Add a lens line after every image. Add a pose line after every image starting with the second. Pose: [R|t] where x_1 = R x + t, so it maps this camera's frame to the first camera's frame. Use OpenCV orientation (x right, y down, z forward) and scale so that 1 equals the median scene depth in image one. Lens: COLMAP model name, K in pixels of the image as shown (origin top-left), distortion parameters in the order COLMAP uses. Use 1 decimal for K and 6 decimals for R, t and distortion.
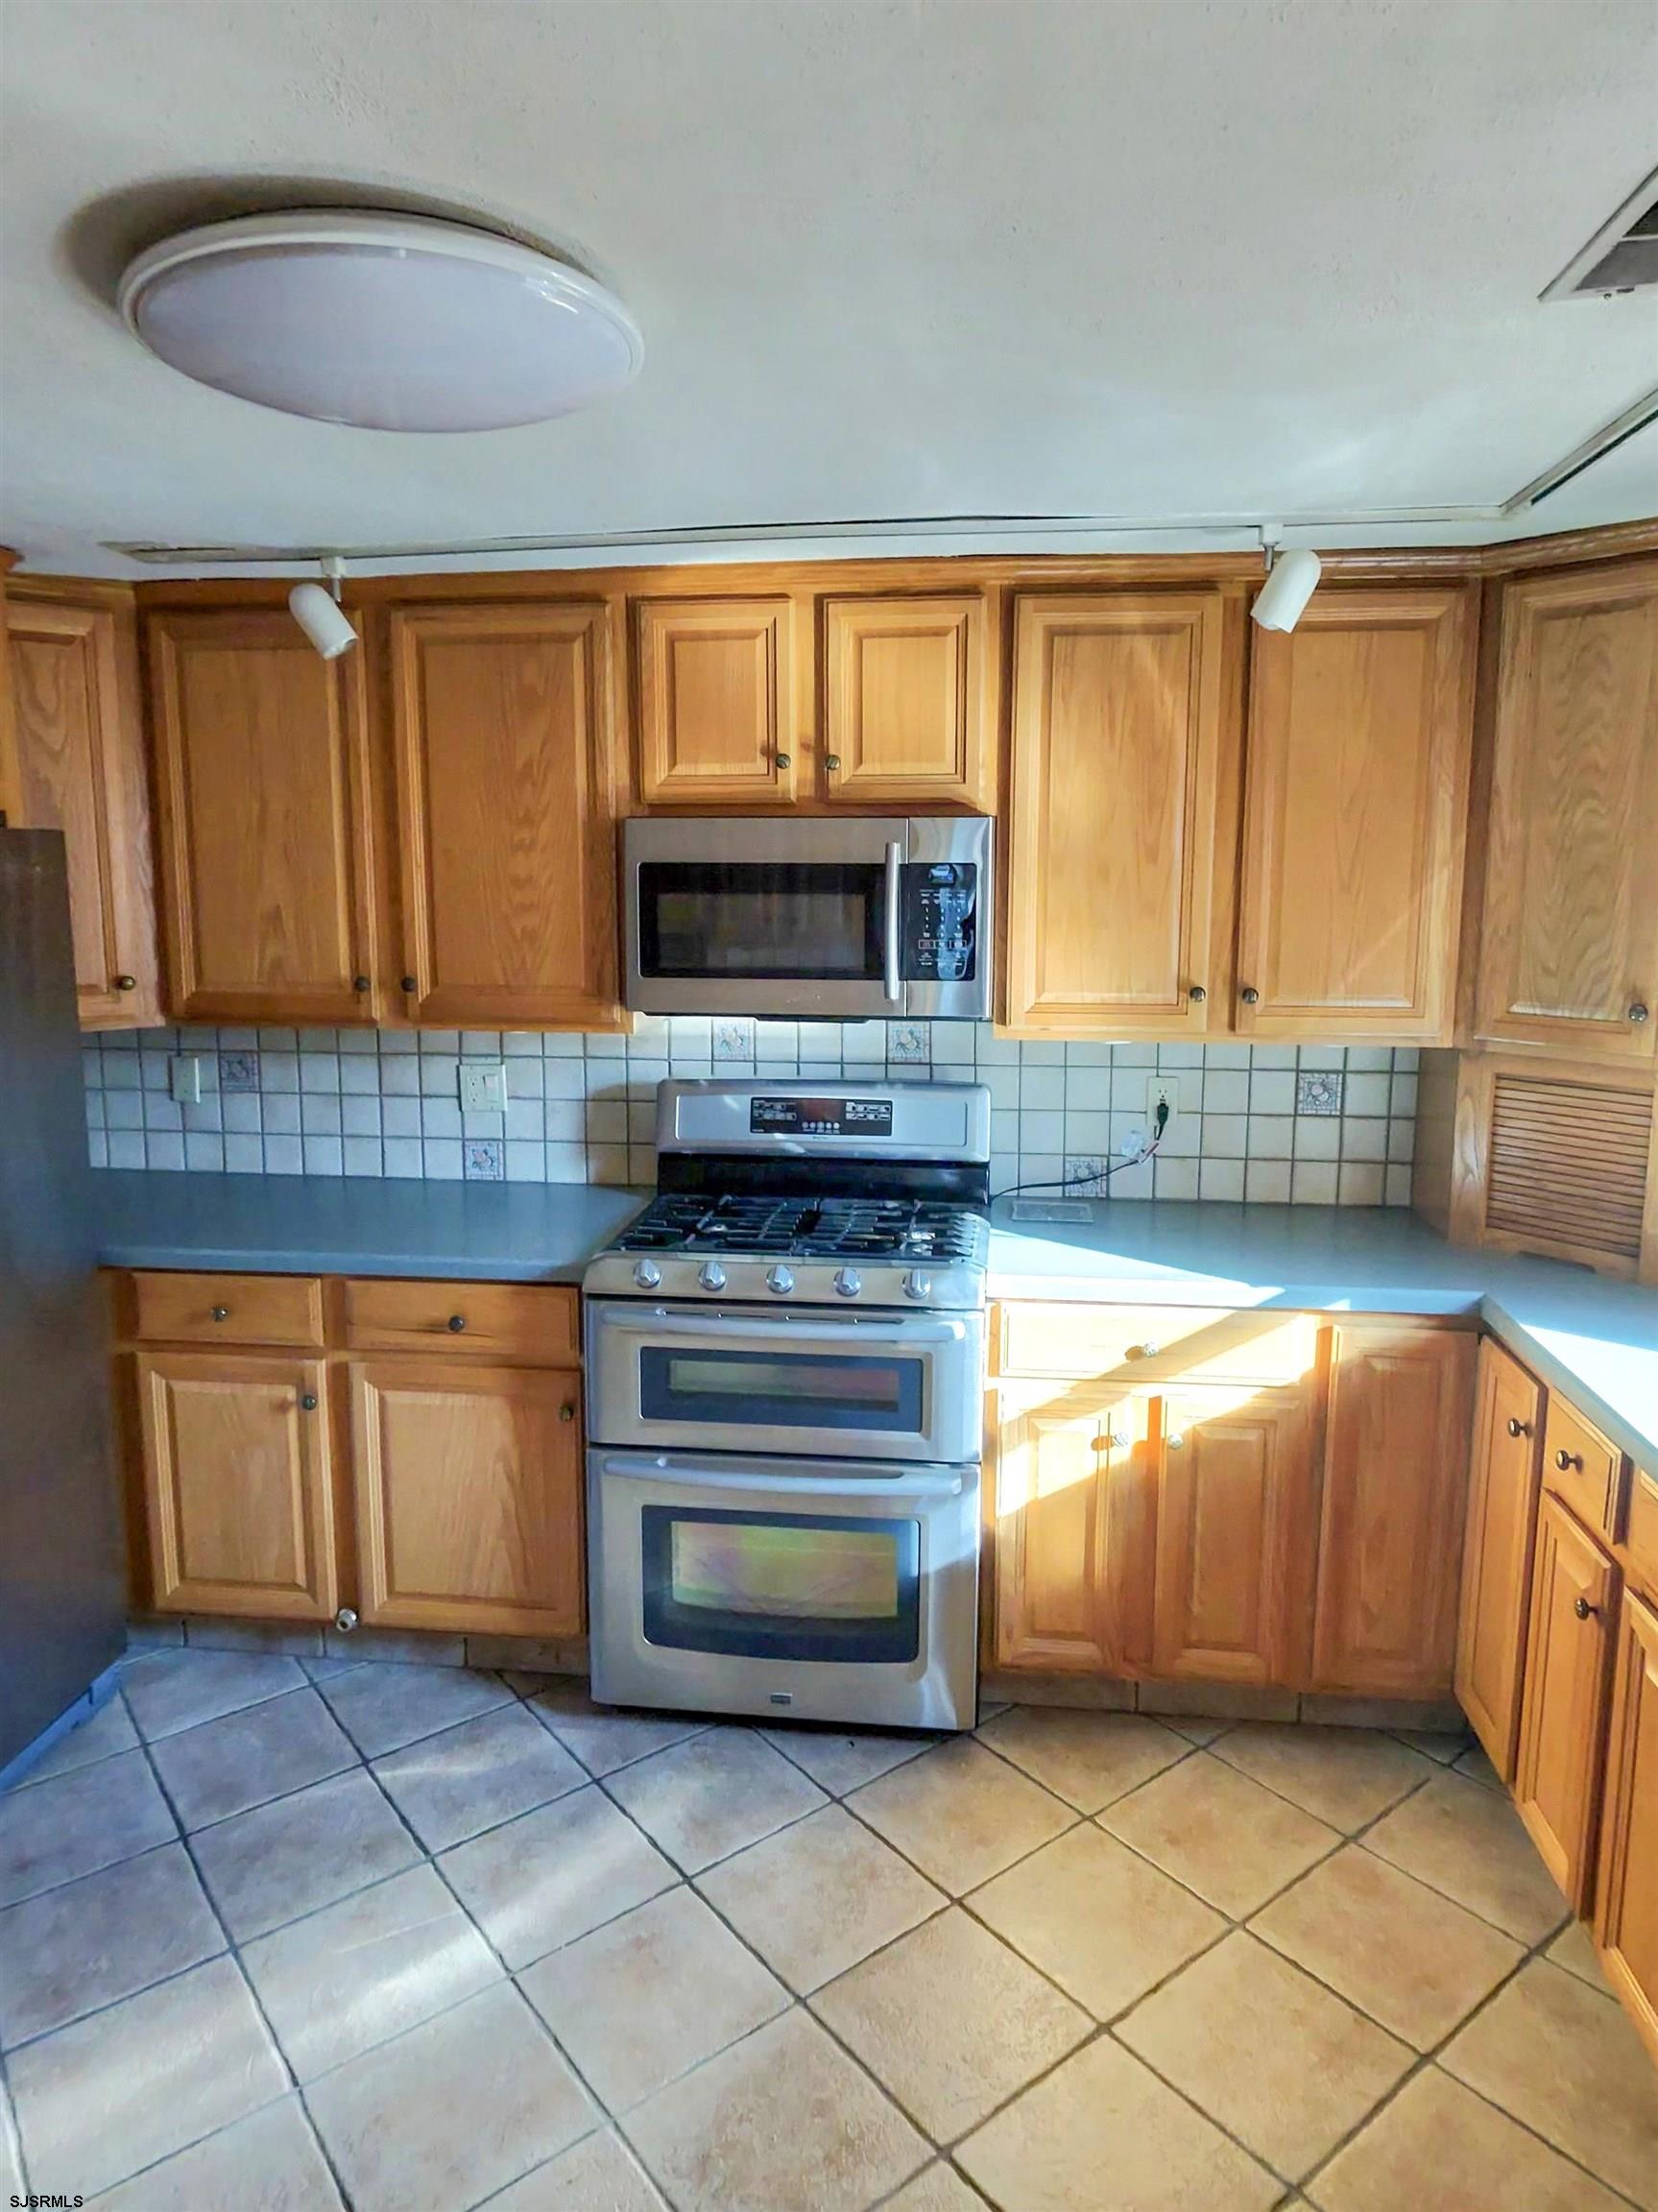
lens RADIAL K [[1412.0, 0, 833.4], [0, 1412.0, 1057.9], [0, 0, 1]] dist [-0.001822, -0.002075]
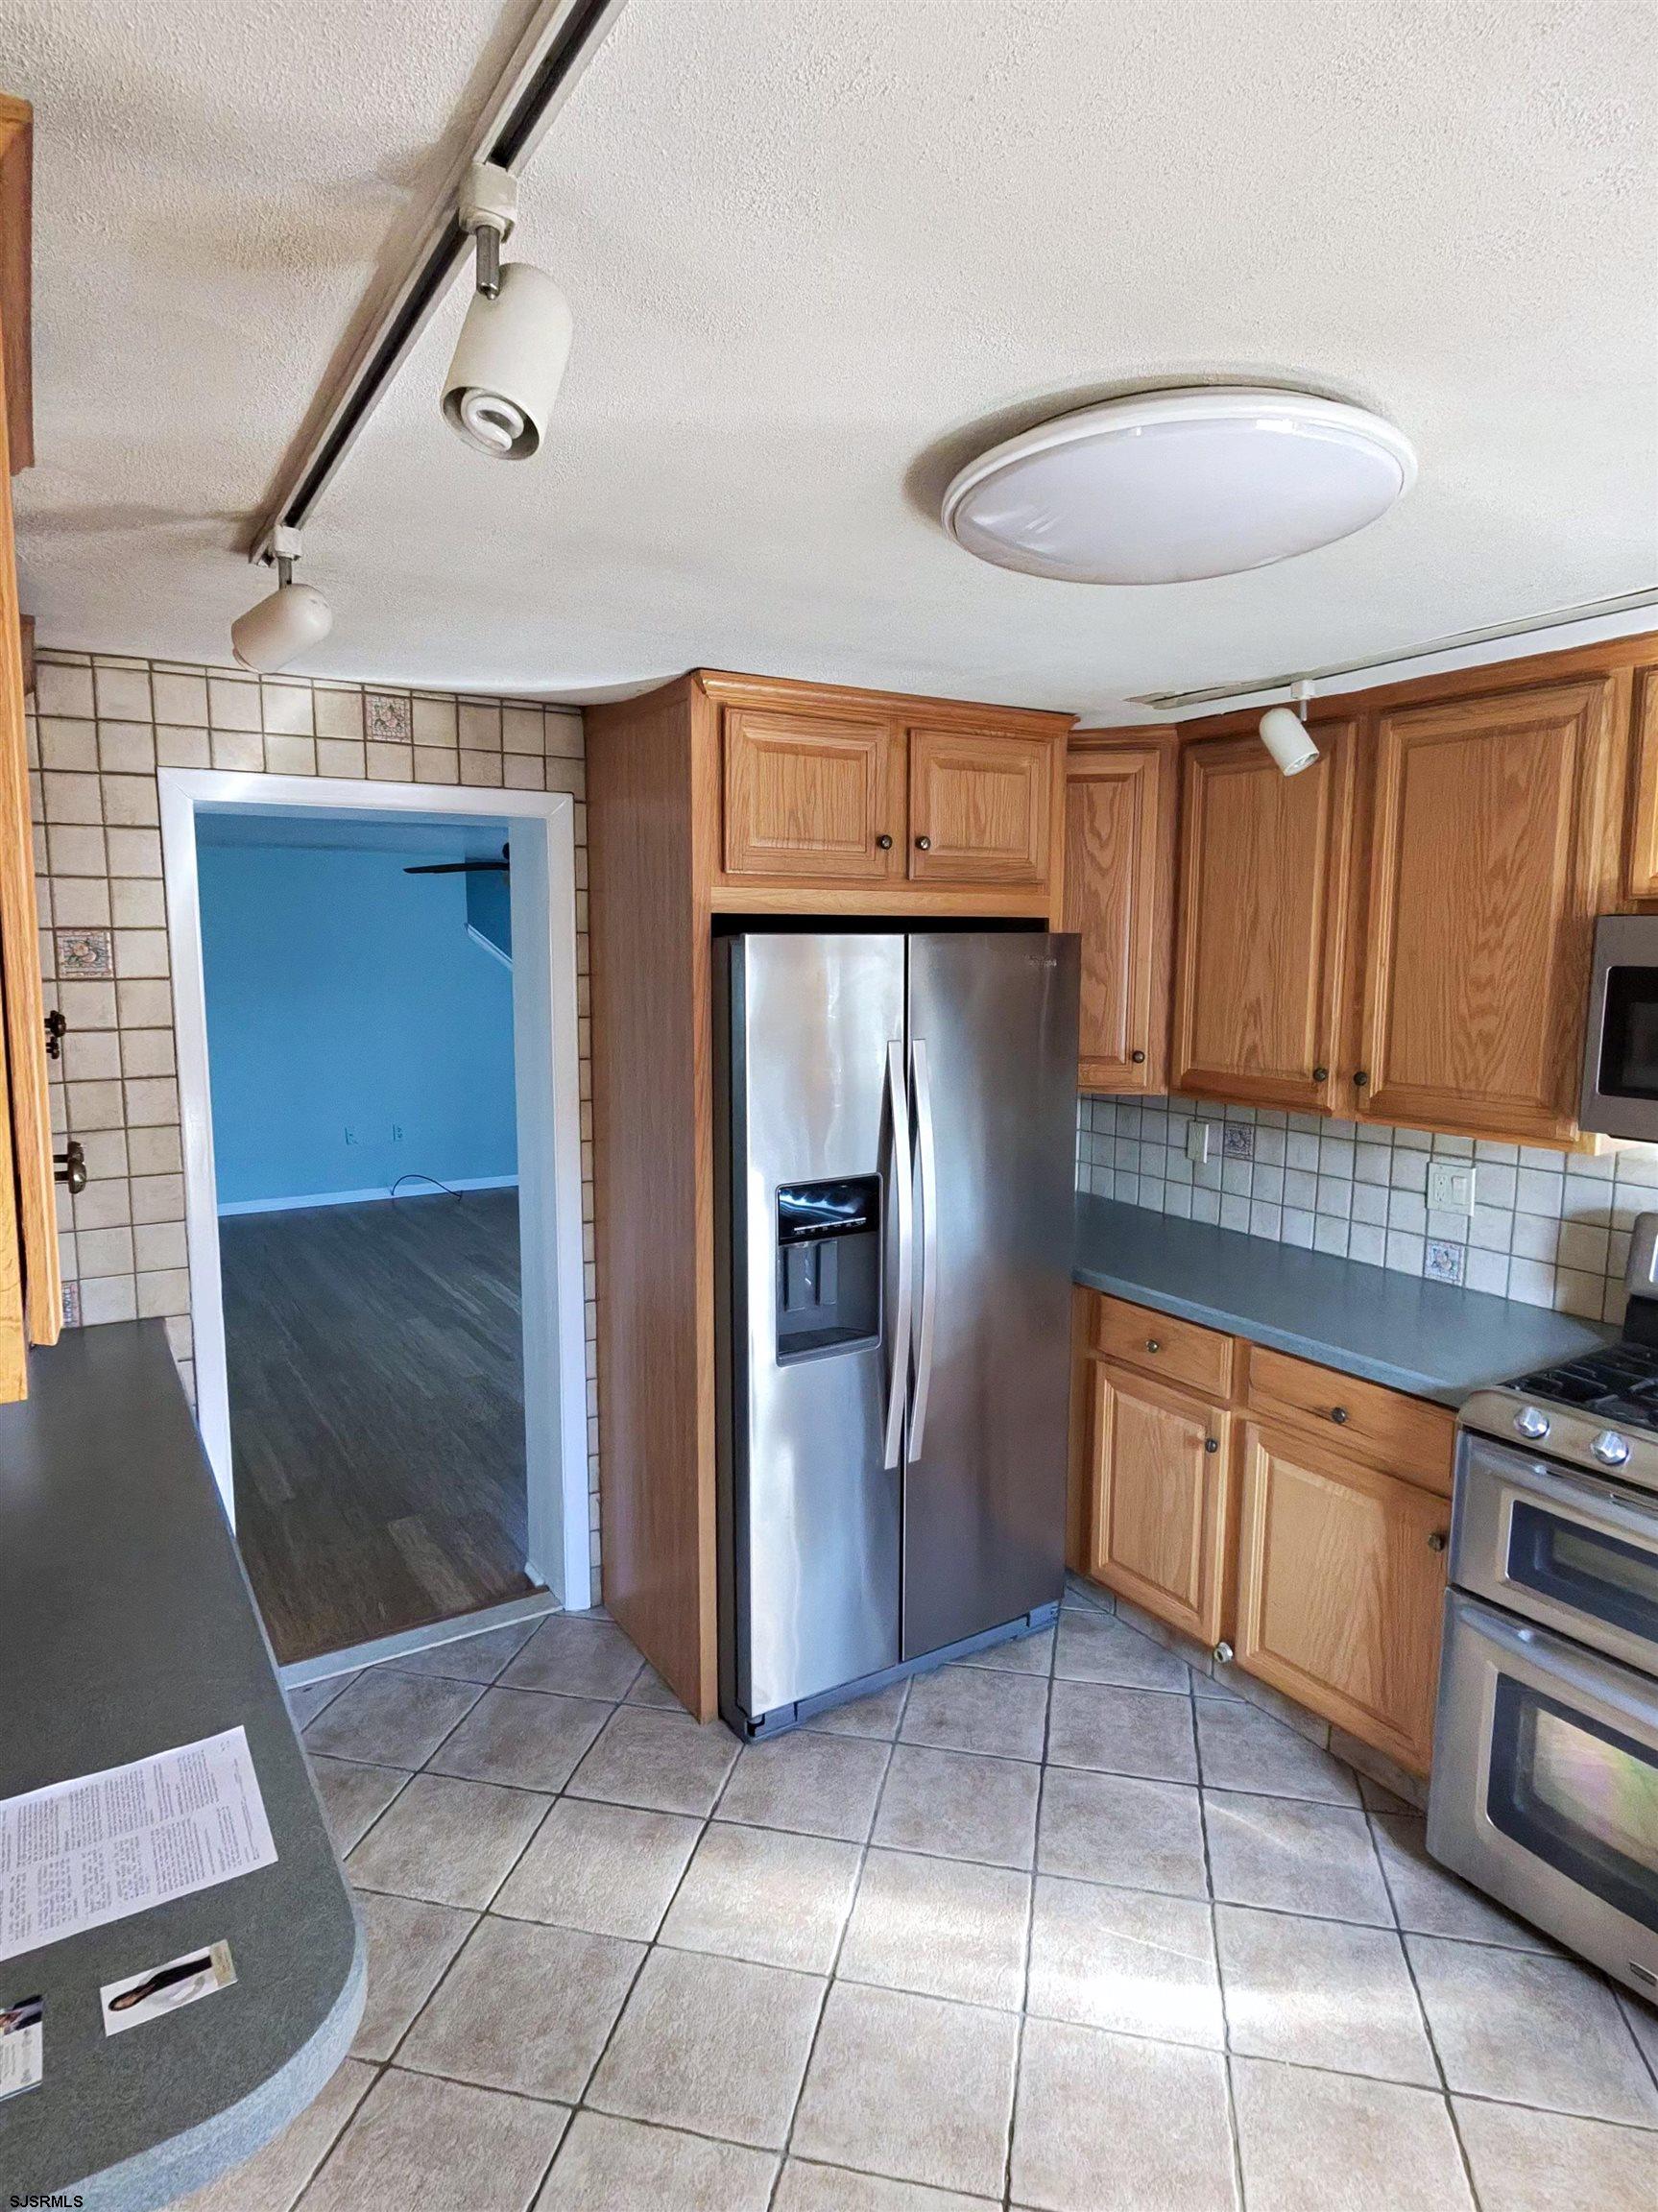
lens RADIAL K [[1255.4, 0, 773.5], [0, 1255.4, 1092.3], [0, 0, 1]] dist [0.004130, -0.002627]
pose [[0.612446, 0.095822, -0.784683, 0.164799], [-0.107507, 0.993500, 0.037413, -0.031824], [0.783168, 0.061445, 0.618767, 0.099627]]
